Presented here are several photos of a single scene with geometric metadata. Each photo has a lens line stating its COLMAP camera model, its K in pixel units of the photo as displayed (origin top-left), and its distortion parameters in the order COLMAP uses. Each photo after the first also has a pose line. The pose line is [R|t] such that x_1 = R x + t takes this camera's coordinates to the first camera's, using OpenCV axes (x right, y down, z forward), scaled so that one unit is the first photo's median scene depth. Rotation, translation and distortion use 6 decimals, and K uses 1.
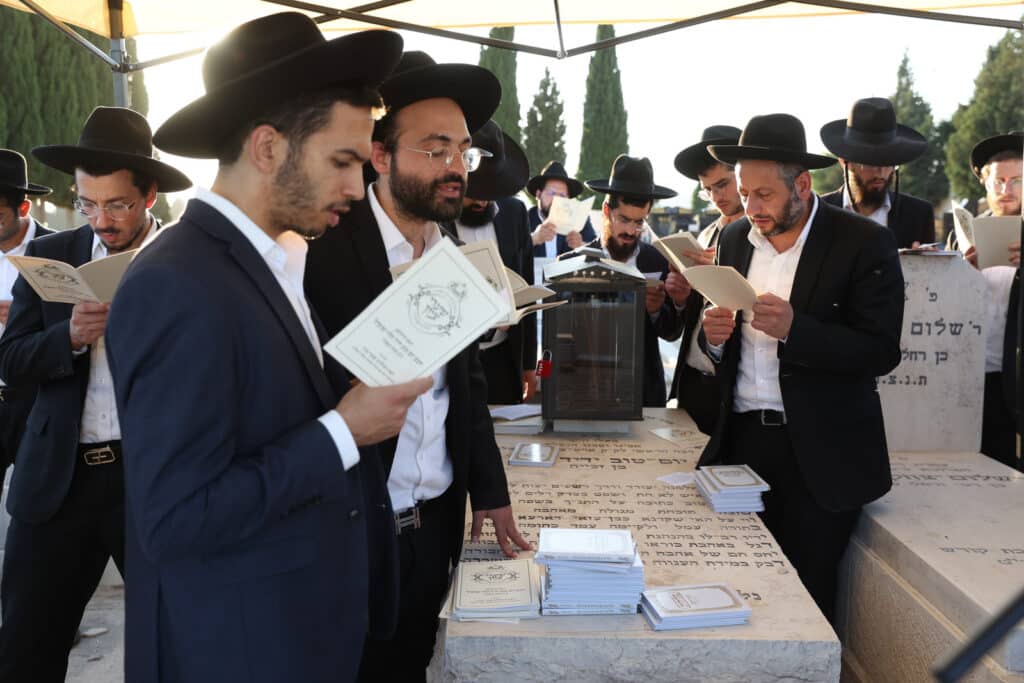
lens RADIAL K [[986.4, 0, 512.0], [0, 986.4, 341.5], [0, 0, 1]] dist [0.000145, 0.010668]
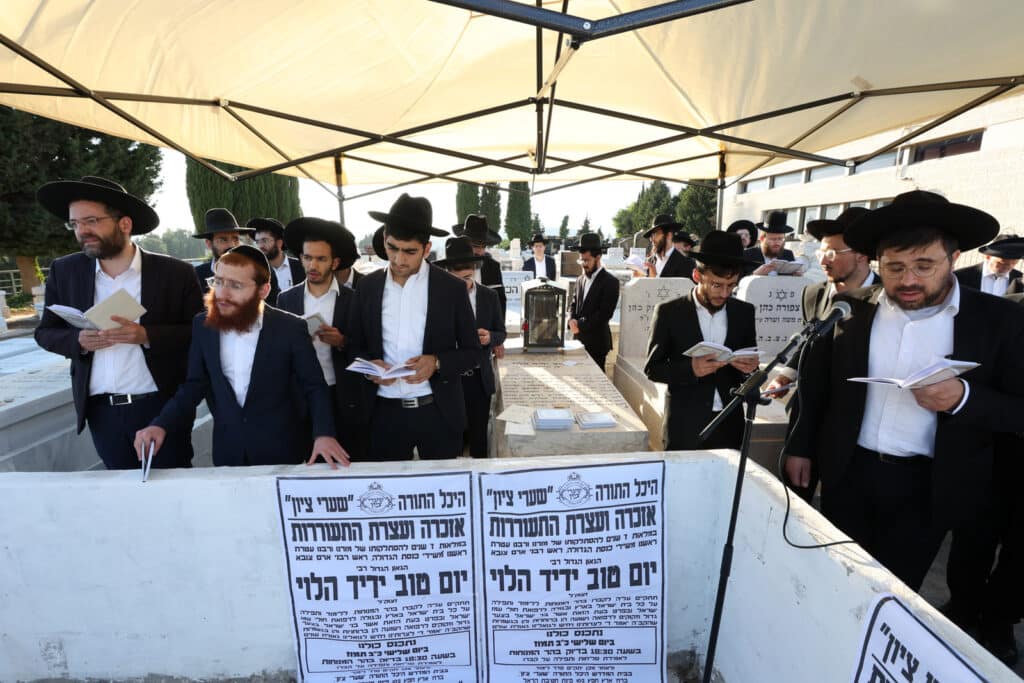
lens RADIAL K [[466.0, 0, 507.1], [0, 466.0, 342.9], [0, 0, 1]] dist [-0.056331, 0.021878]
pose [[0.997553, -0.014471, 0.068399, -0.090191], [0.007935, 0.995458, 0.094872, -0.042457], [-0.069461, -0.094098, 0.993137, -0.147247]]
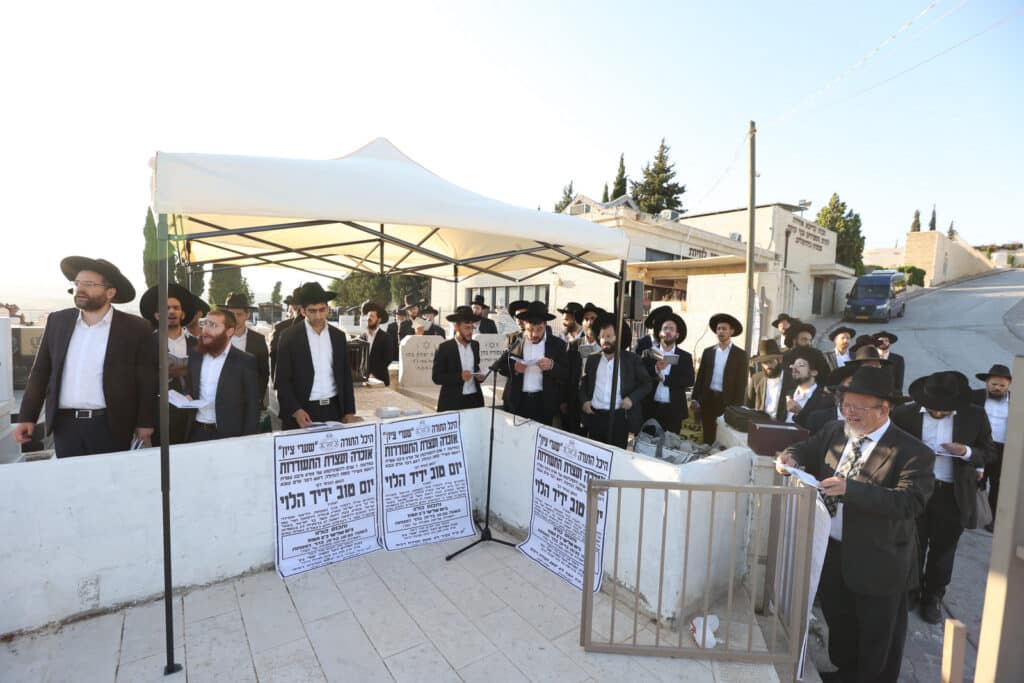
lens RADIAL K [[466.0, 0, 507.1], [0, 466.0, 342.9], [0, 0, 1]] dist [-0.056331, 0.021878]
pose [[0.787941, -0.013187, 0.615609, -0.519708], [0.043464, 0.998468, -0.034243, 0.018466], [-0.614214, 0.053738, 0.787307, -0.677510]]
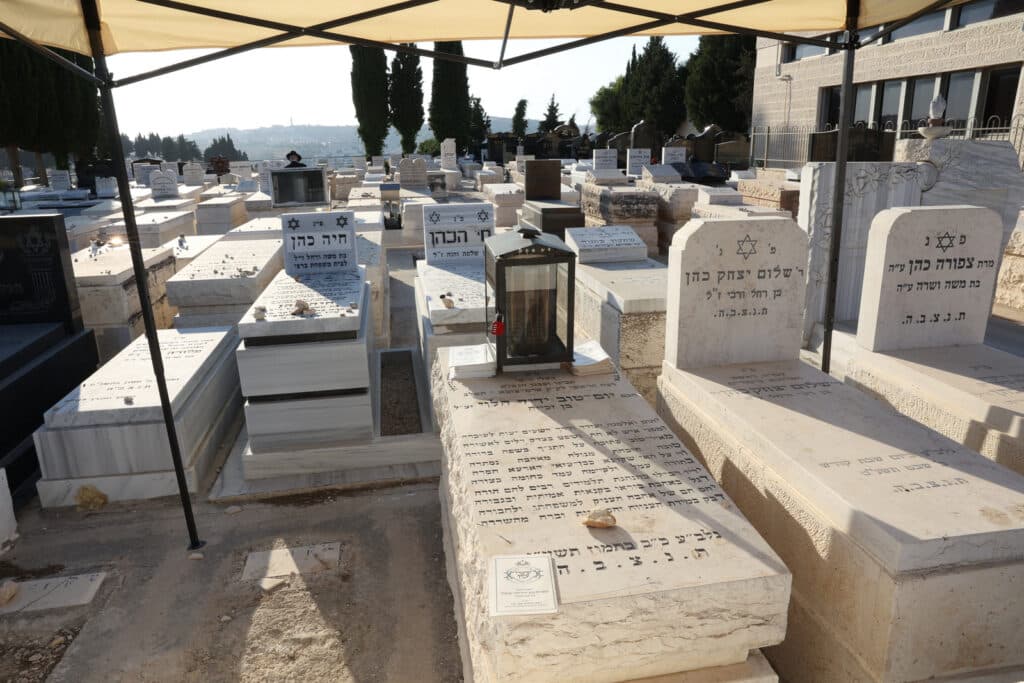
lens RADIAL K [[693.9, 0, 512.0], [0, 693.9, 341.5], [0, 0, 1]] dist [-0.099457, 0.071350]
pose [[0.983598, -0.074468, 0.164282, -0.094689], [0.046819, 0.984985, 0.166169, -0.100068], [-0.174190, -0.155753, 0.972316, 0.136446]]
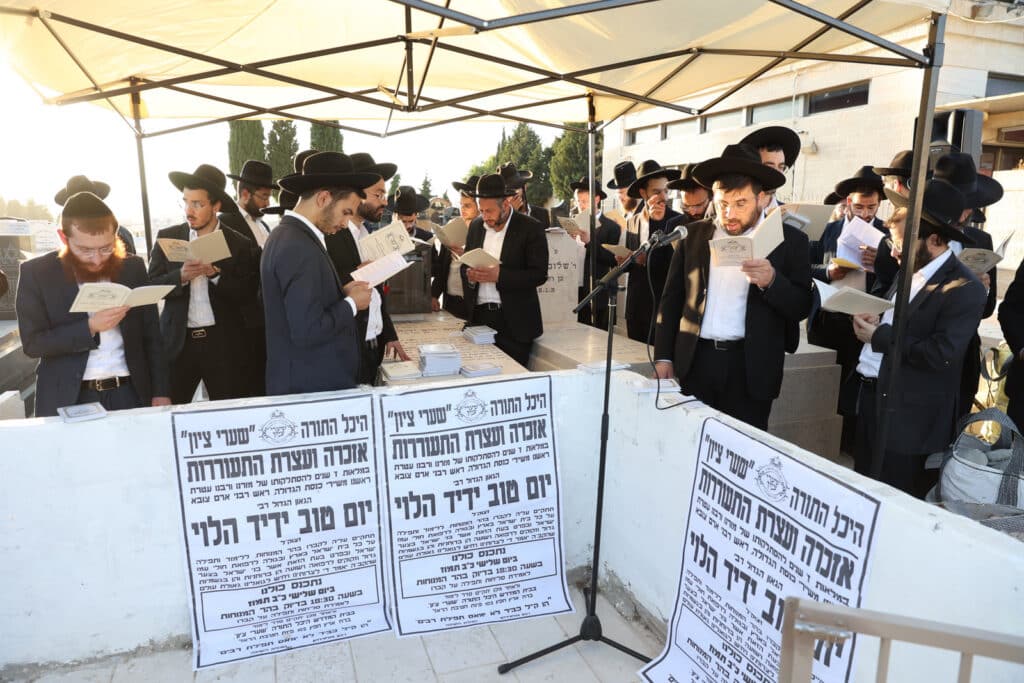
lens RADIAL K [[693.9, 0, 512.0], [0, 693.9, 341.5], [0, 0, 1]] dist [-0.099457, 0.071350]
pose [[0.937182, -0.063801, 0.342956, -0.218724], [0.041598, 0.996557, 0.071718, 0.041803], [-0.346351, -0.052946, 0.936610, -0.447724]]
